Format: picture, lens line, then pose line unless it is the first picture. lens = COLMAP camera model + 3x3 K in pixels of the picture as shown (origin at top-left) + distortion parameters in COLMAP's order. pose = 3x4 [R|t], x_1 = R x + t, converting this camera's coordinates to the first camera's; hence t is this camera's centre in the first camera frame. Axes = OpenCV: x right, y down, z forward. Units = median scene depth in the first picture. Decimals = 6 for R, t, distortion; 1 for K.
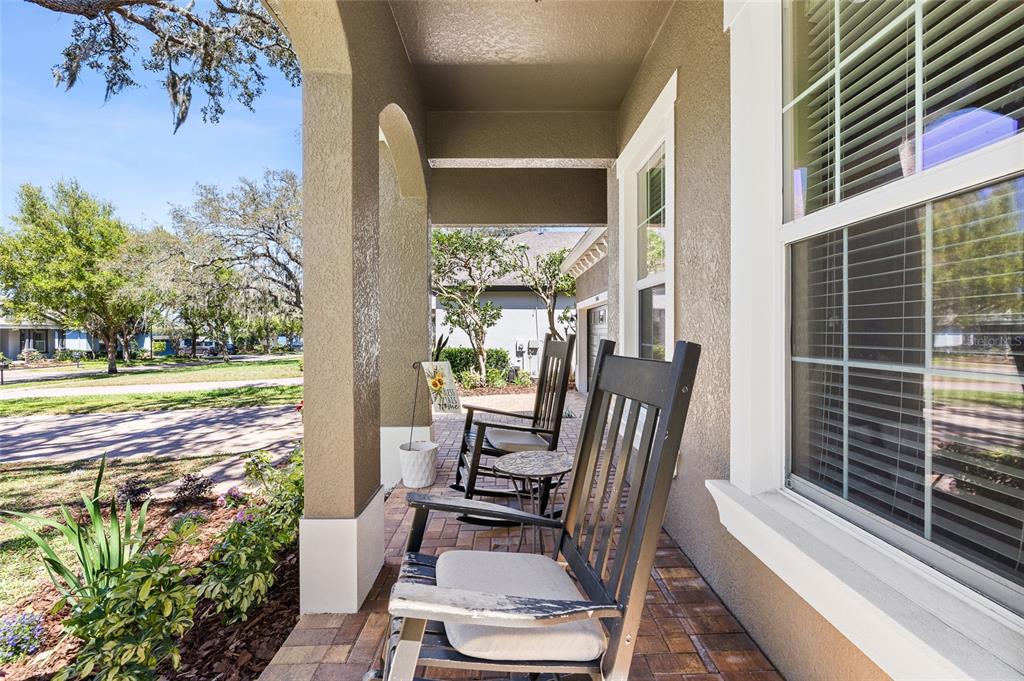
lens RADIAL K [[465.2, 0, 510.9], [0, 465.2, 337.5], [0, 0, 1]] dist [-0.004766, 0.001206]
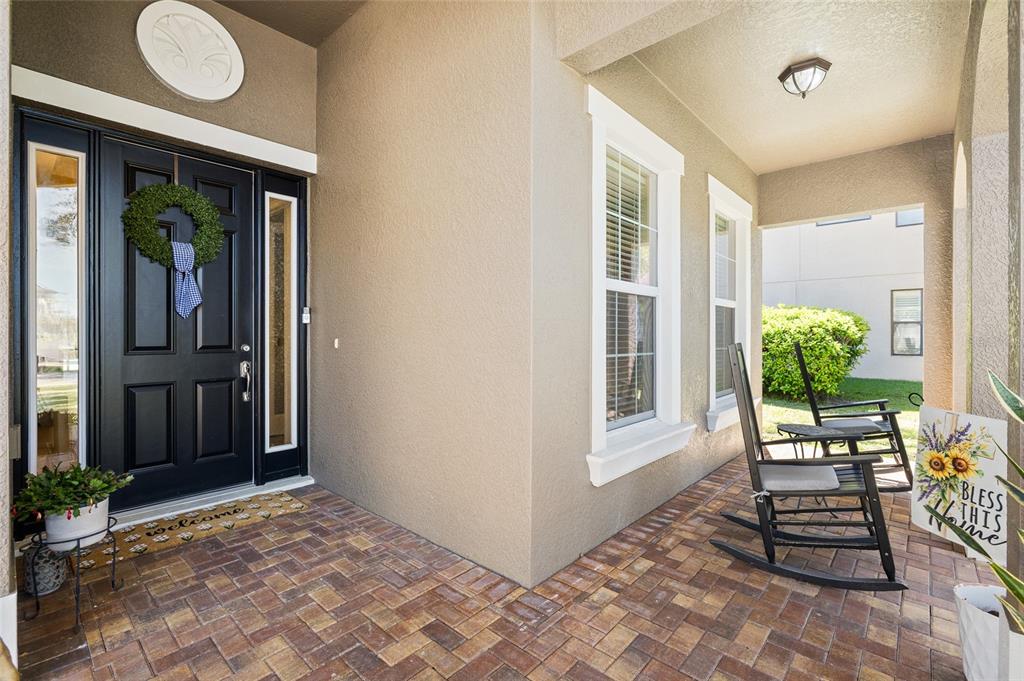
lens RADIAL K [[465.2, 0, 511.8], [0, 465.2, 338.0], [0, 0, 1]] dist [-0.004766, 0.001206]
pose [[-0.751813, -0.006855, 0.659341, -0.301385], [-0.000796, 0.999955, 0.009488, -0.043562], [-0.659376, 0.006608, -0.751784, 2.861924]]
